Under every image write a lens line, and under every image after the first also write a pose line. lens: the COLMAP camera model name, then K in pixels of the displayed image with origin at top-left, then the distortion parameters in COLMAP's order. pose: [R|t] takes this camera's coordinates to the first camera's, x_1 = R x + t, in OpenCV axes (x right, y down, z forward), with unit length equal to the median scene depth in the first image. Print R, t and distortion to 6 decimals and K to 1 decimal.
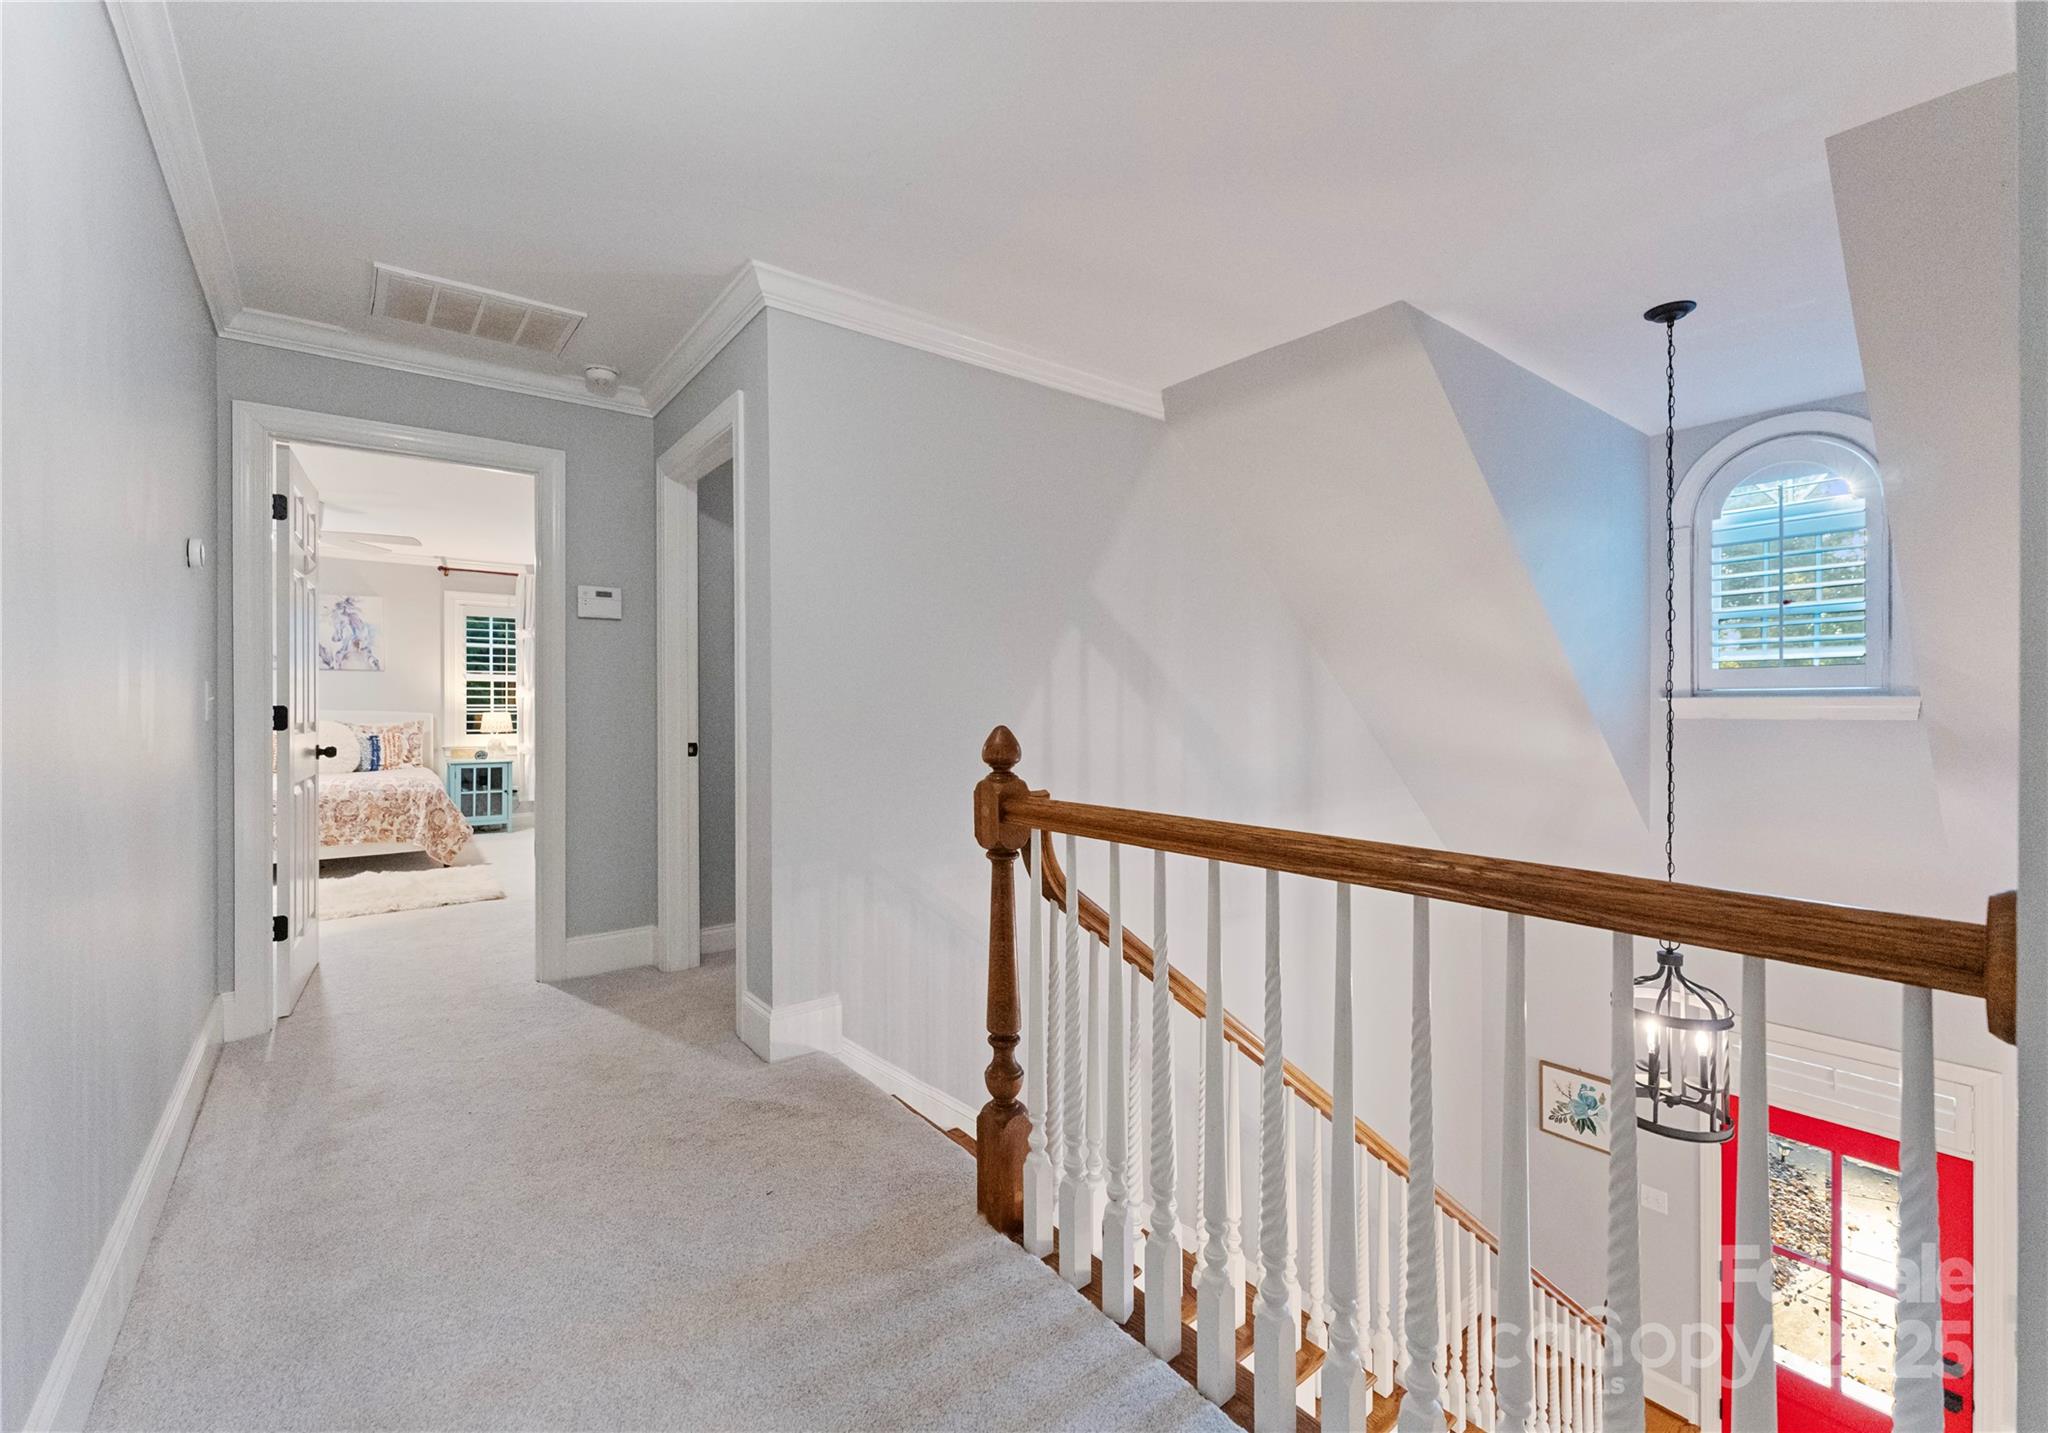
lens RADIAL K [[873.4, 0, 1028.9], [0, 873.4, 716.8], [0, 0, 1]] dist [0.002657, 0.000127]
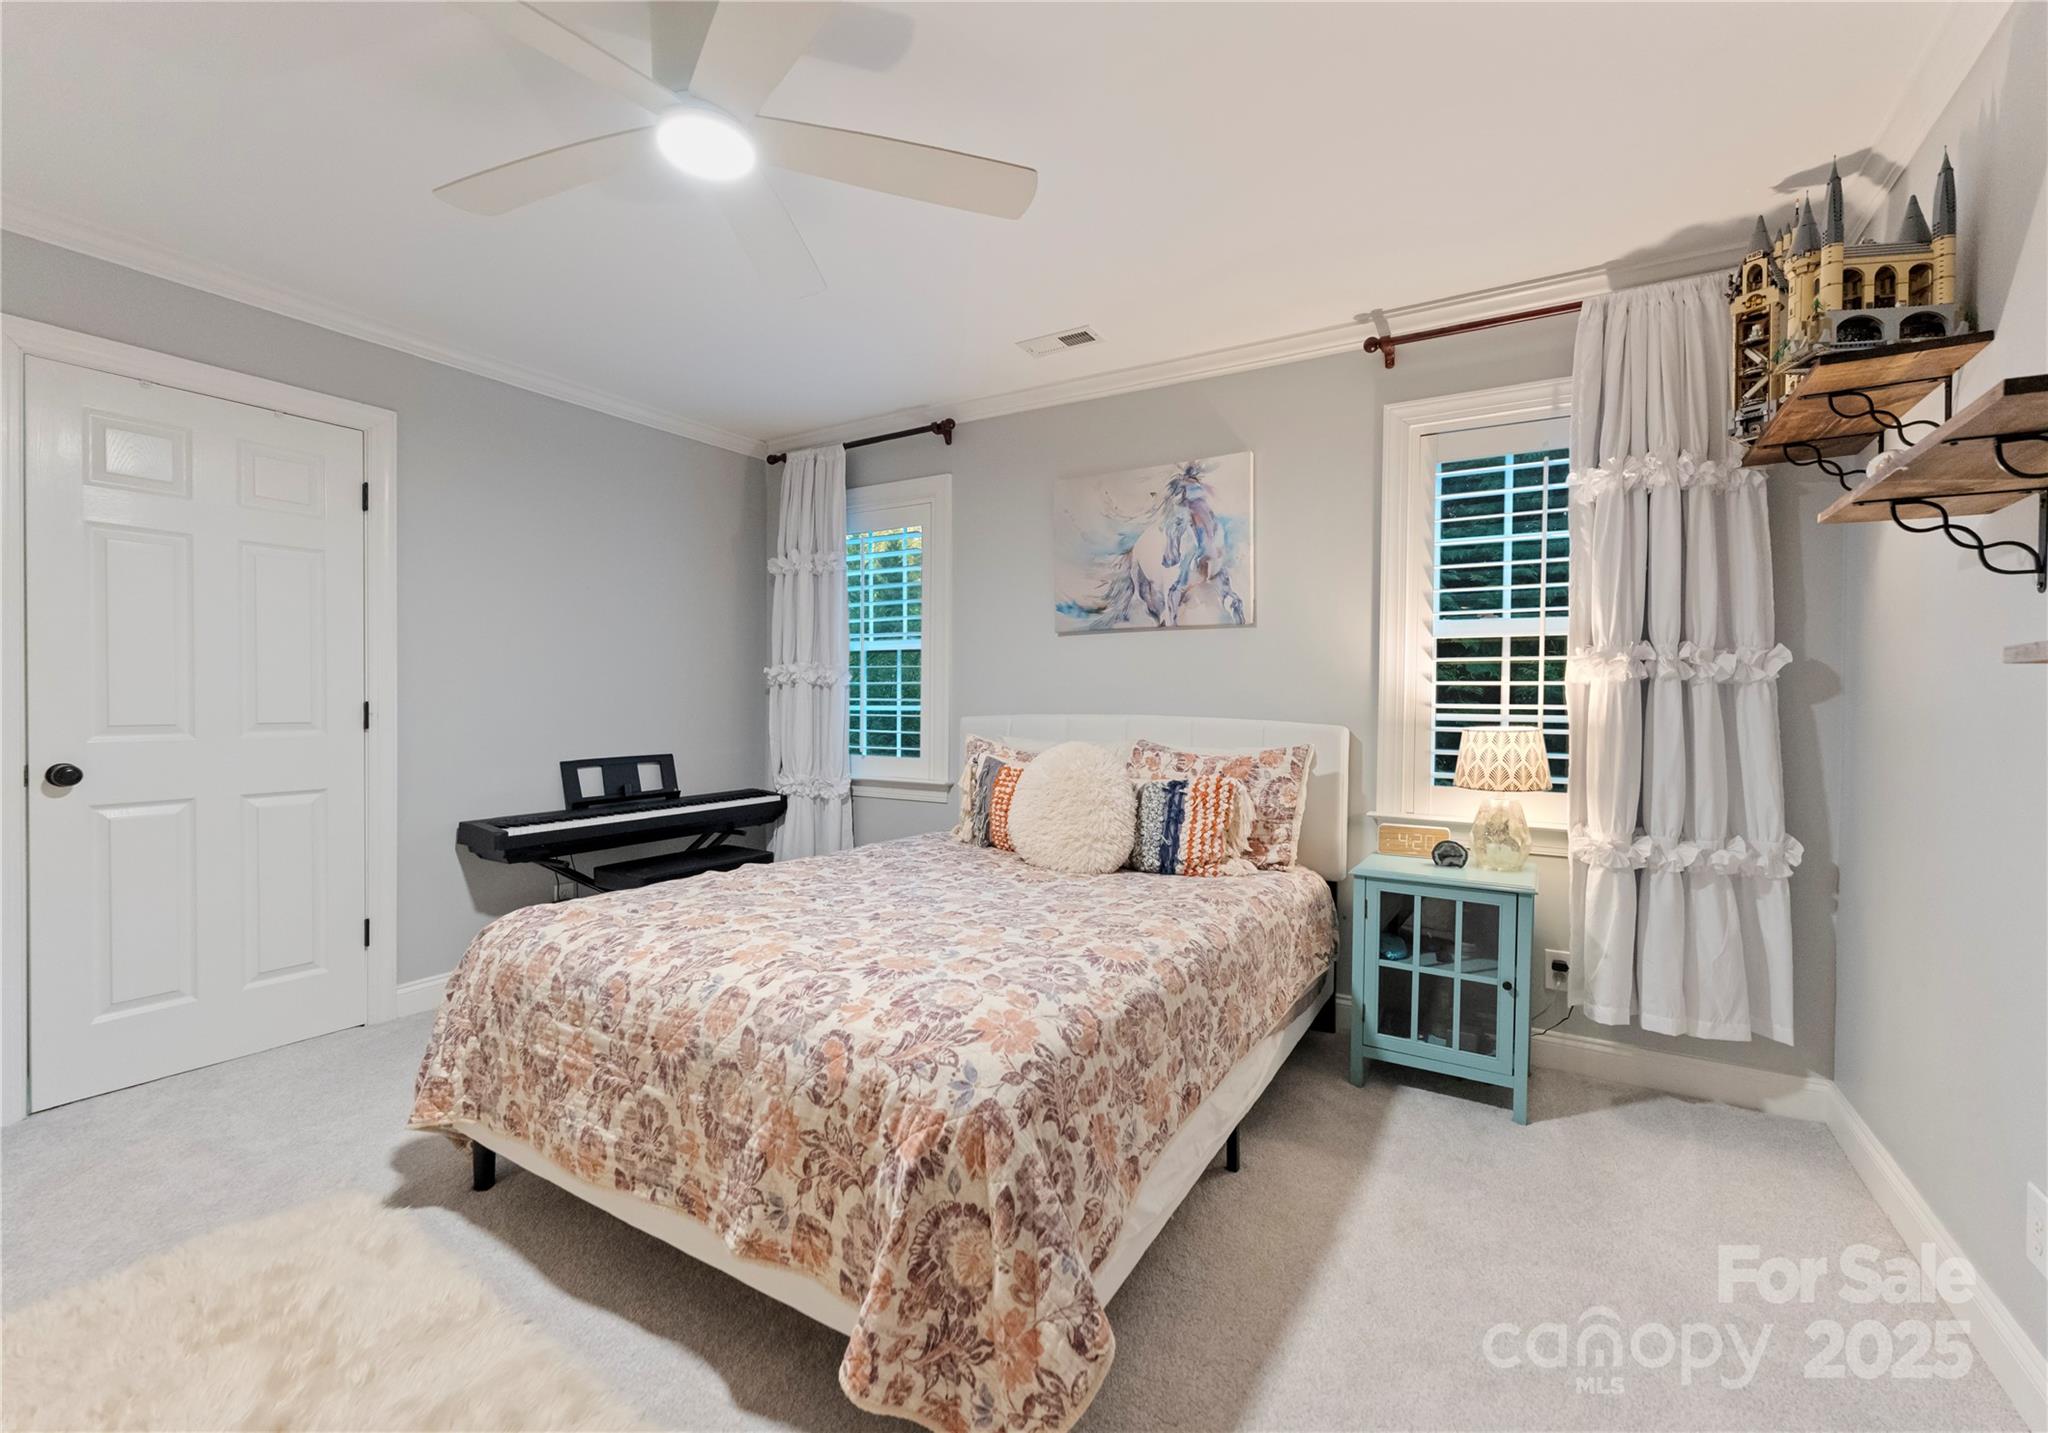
lens RADIAL K [[858.9, 0, 1024.0], [0, 858.9, 716.5], [0, 0, 1]] dist [-0.000020, 0.000185]
pose [[0.347718, 0.016202, -0.937459, -0.372000], [-0.015853, 0.999809, 0.011399, -0.010366], [0.937465, 0.010897, 0.347909, 0.727405]]
